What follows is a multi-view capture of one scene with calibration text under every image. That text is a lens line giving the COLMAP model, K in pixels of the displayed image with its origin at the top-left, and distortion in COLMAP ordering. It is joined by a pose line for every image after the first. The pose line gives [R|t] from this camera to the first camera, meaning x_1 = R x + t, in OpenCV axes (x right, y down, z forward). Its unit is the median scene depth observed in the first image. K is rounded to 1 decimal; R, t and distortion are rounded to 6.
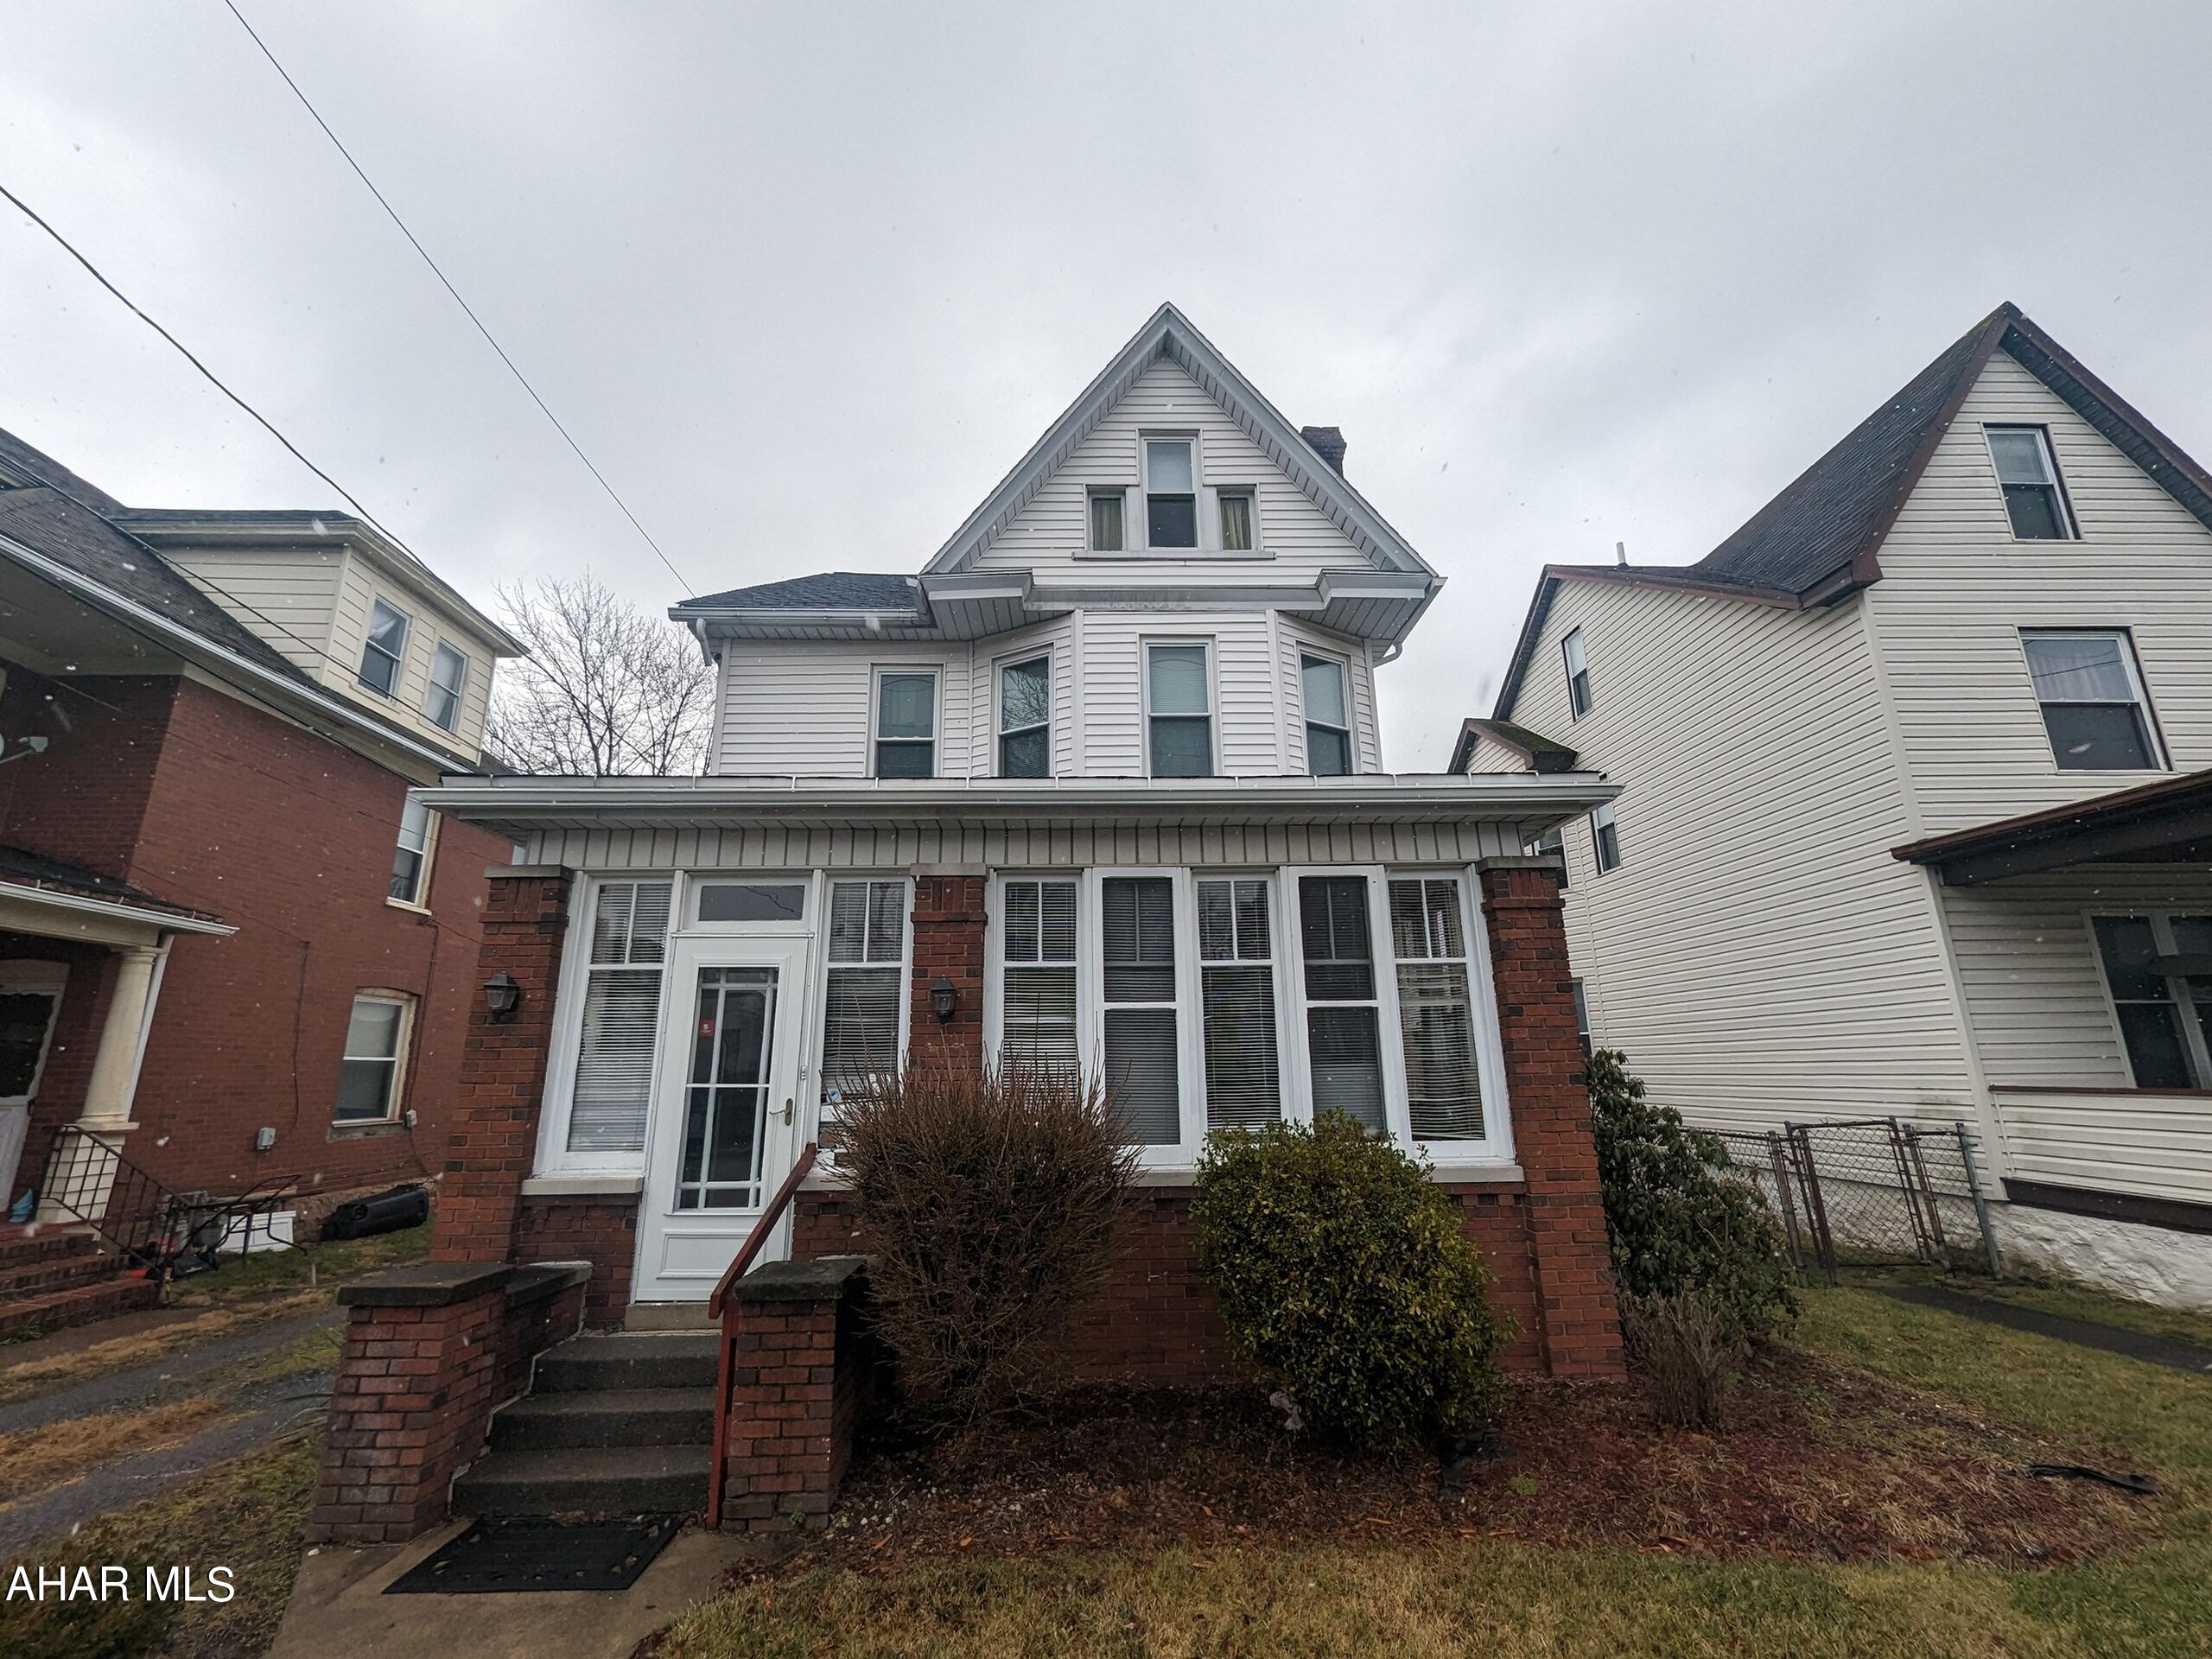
lens RADIAL K [[917.4, 0, 1103.4], [0, 917.4, 833.8], [0, 0, 1]] dist [0.001871, -0.000064]
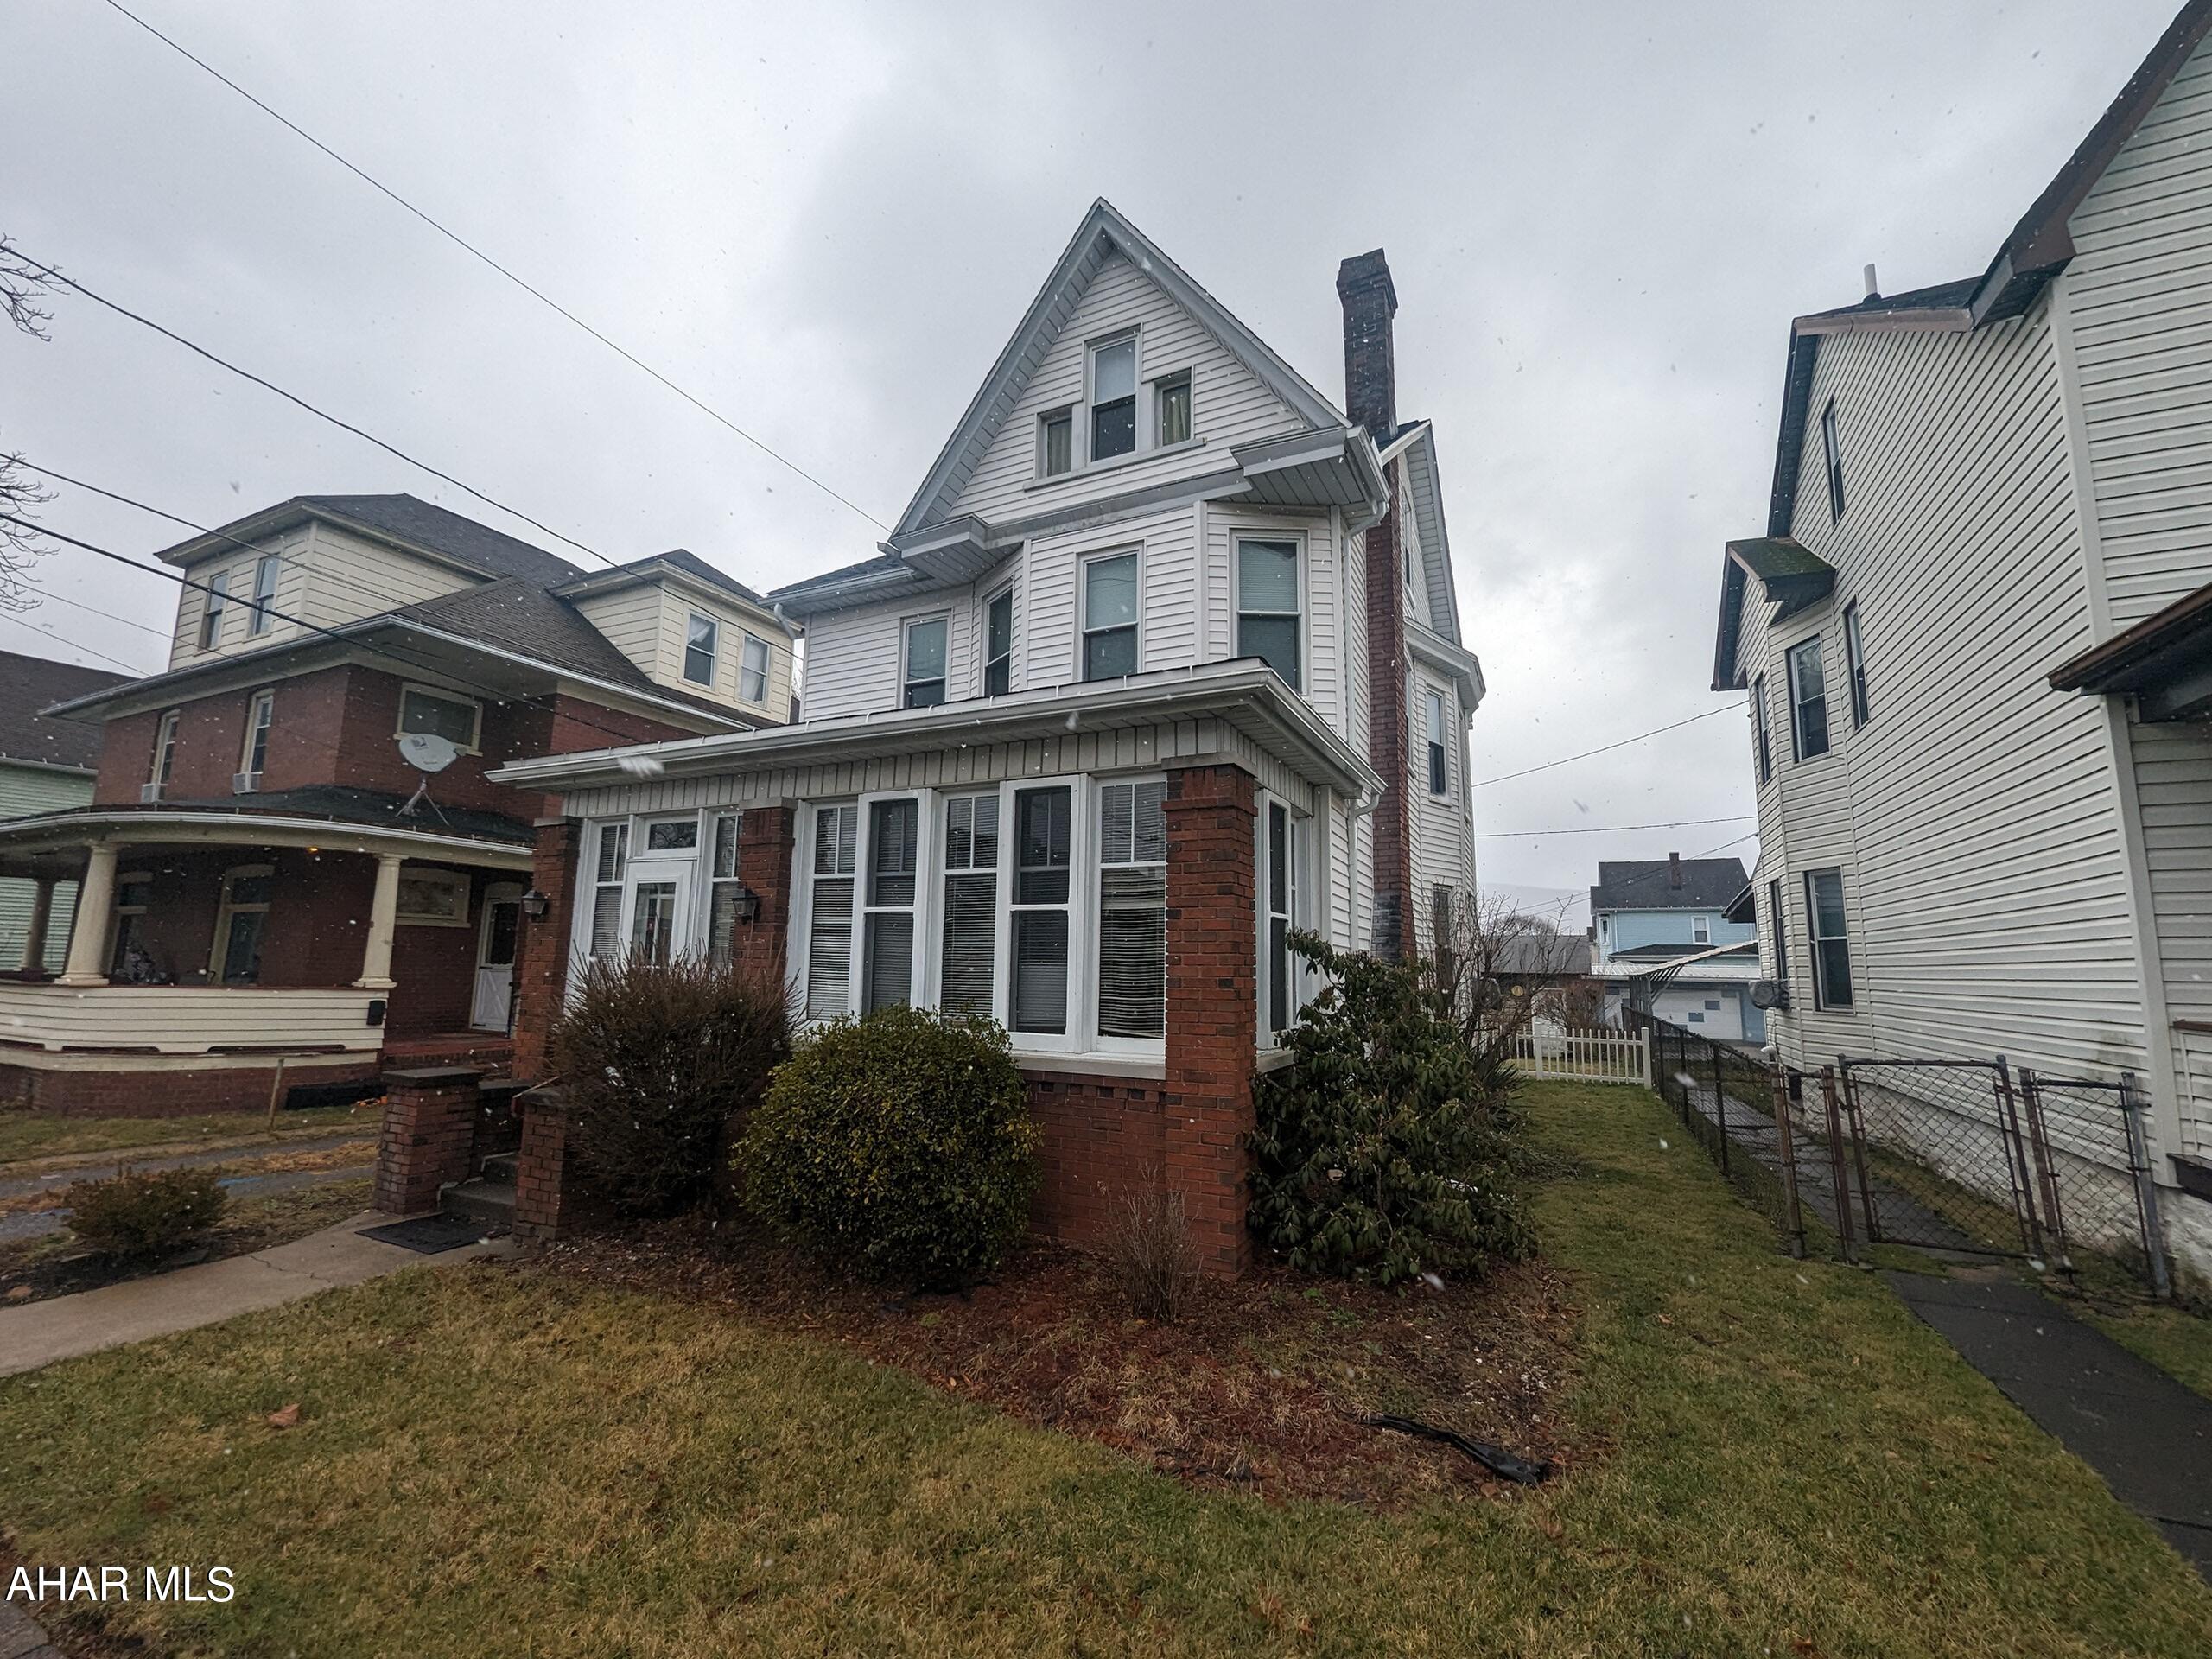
lens RADIAL K [[919.8, 0, 1106.0], [0, 919.8, 829.5], [0, 0, 1]] dist [-0.001450, -0.000177]
pose [[0.883765, -0.043211, -0.465931, 0.536561], [0.091783, 0.992392, 0.082057, 0.009384], [0.458840, -0.115284, 0.881008, 0.066727]]
